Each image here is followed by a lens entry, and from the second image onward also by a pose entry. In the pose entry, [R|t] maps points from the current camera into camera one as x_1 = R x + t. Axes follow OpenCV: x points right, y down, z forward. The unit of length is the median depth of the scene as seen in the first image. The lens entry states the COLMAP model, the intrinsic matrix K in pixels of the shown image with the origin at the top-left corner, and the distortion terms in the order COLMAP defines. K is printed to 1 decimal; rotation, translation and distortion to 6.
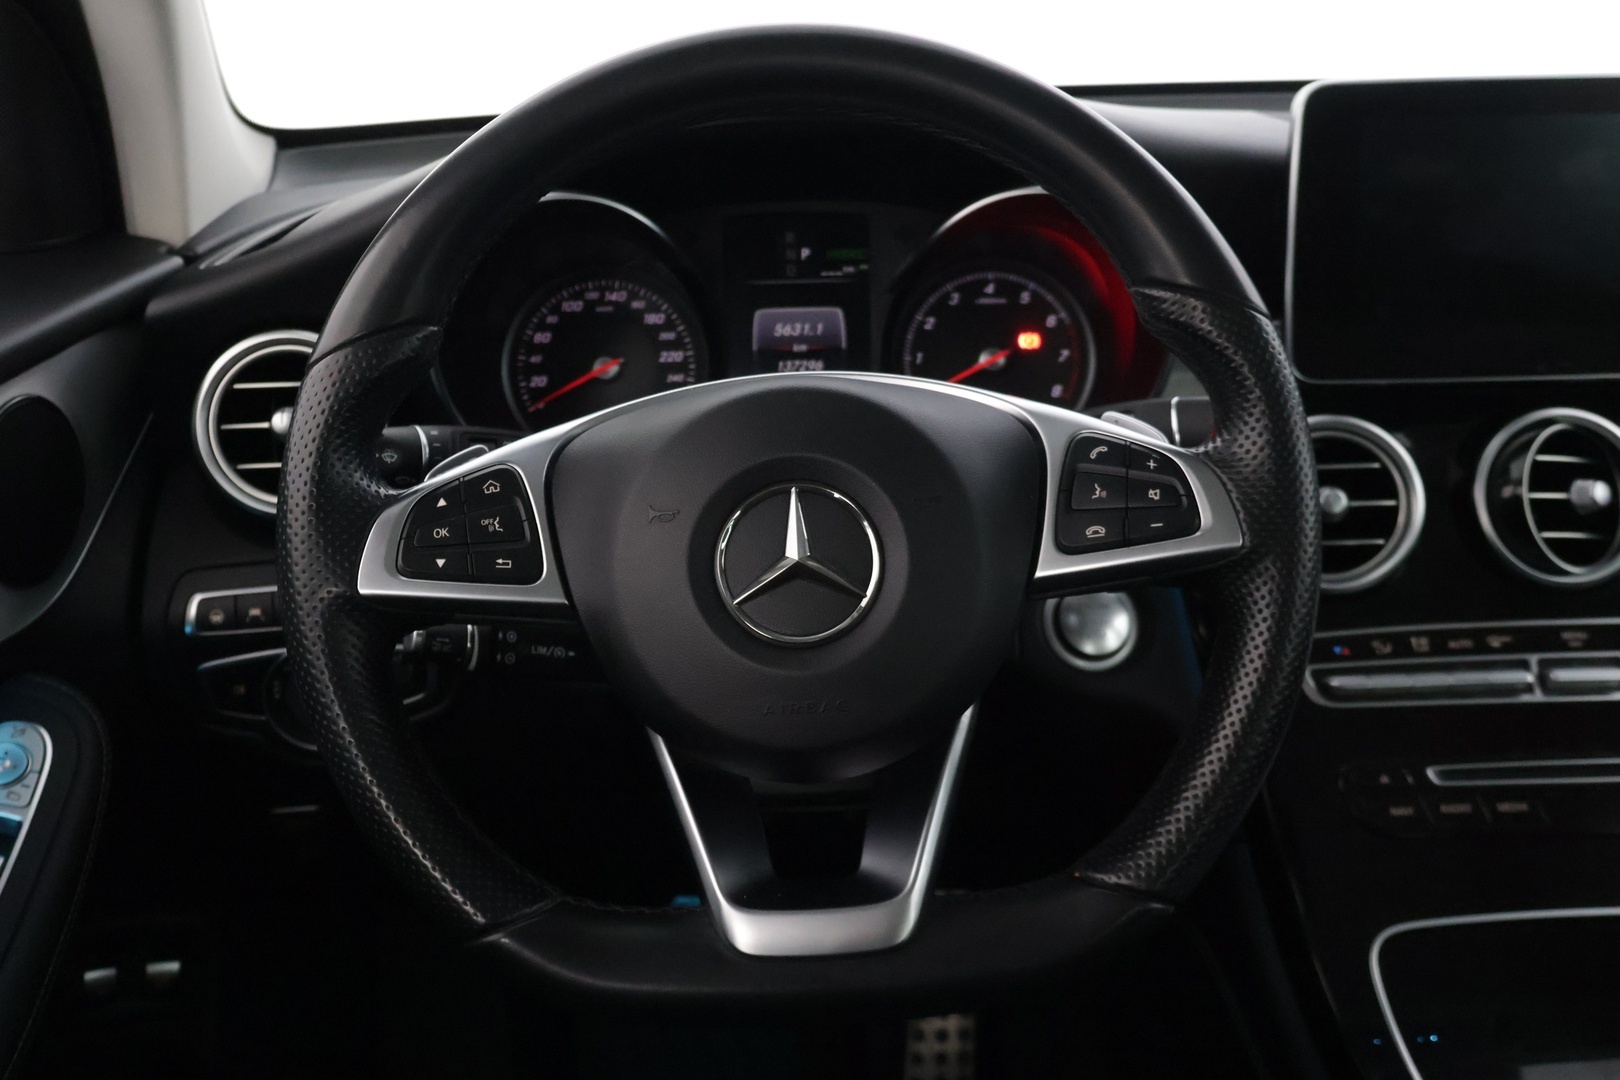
lens RADIAL K [[1749.0, 0, 810.0], [0, 1749.0, 540.0], [0, 0, 1]] dist [-0.002694, 0.002247]
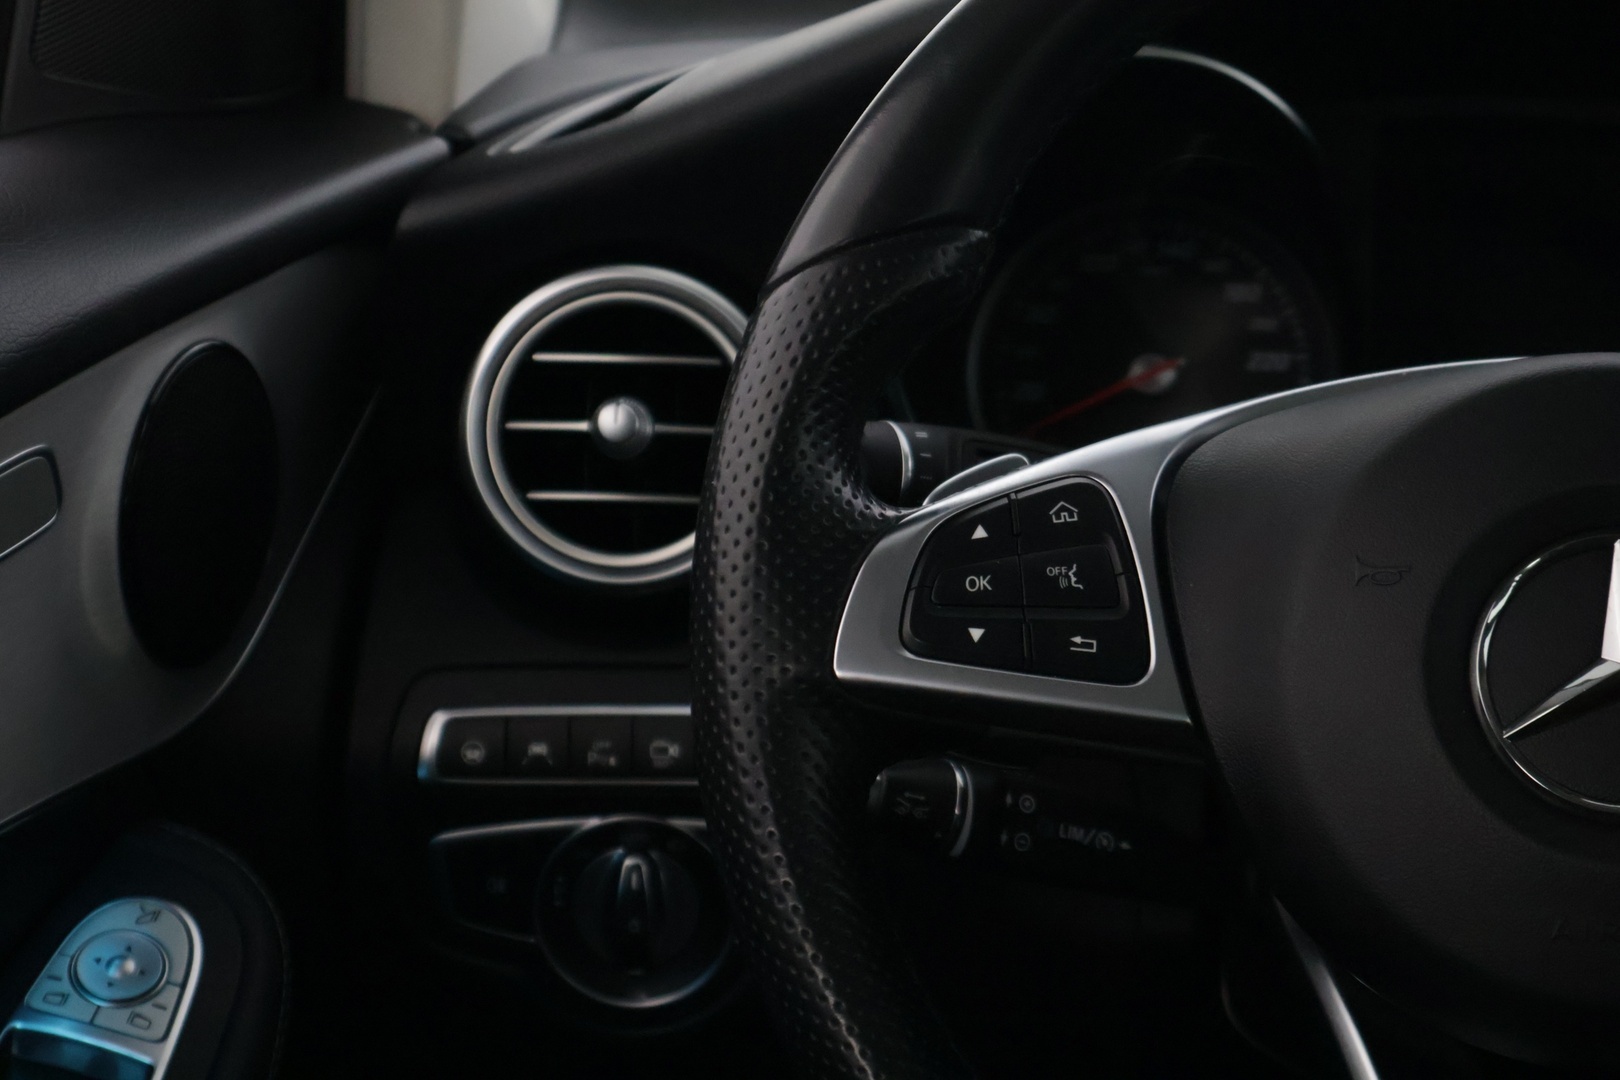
lens RADIAL K [[3253.6, 0, 810.0], [0, 3253.6, 540.0], [0, 0, 1]] dist [0.006520, -0.005146]
pose [[0.989504, 0.062070, -0.130497, -0.099380], [-0.073484, 0.993706, -0.084544, 0.059338], [0.124428, 0.093246, 0.987837, -0.048392]]
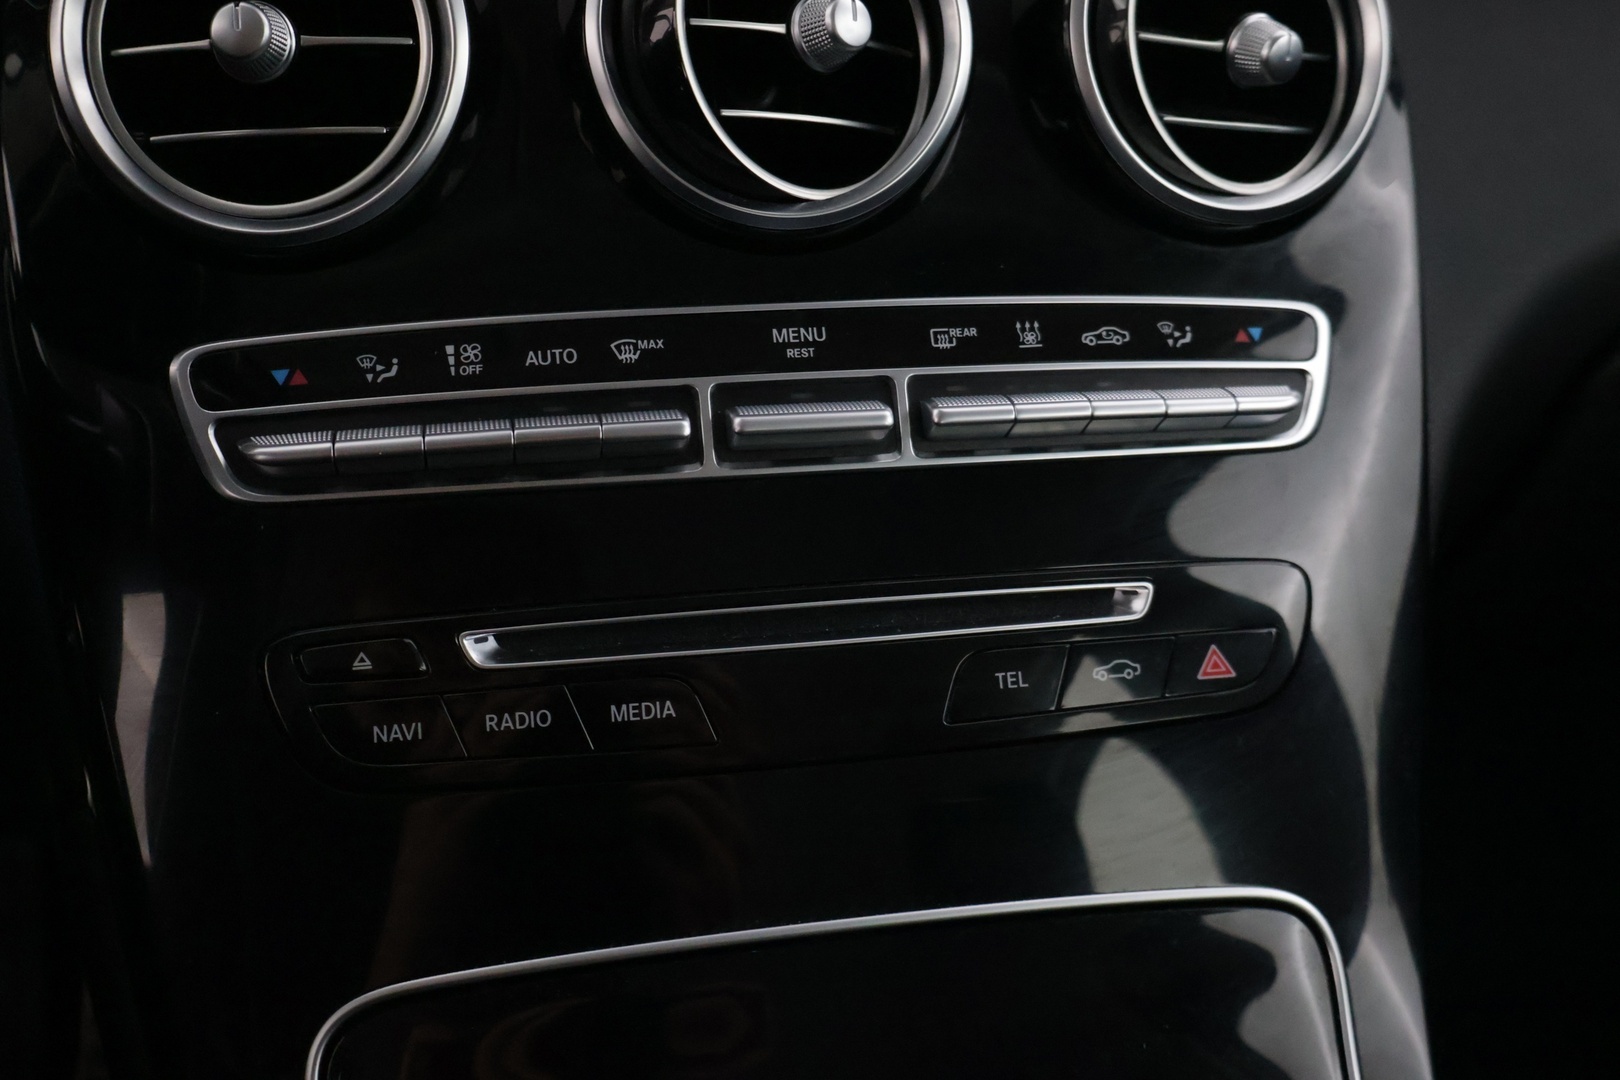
lens RADIAL K [[1772.3, 0, 810.0], [0, 1772.3, 540.0], [0, 0, 1]] dist [-0.008558, -0.008680]
pose [[0.983262, -0.035963, 0.178611, 0.361672], [0.011104, 0.990332, 0.138276, 0.044553], [-0.181857, -0.133978, 0.974155, 0.543237]]
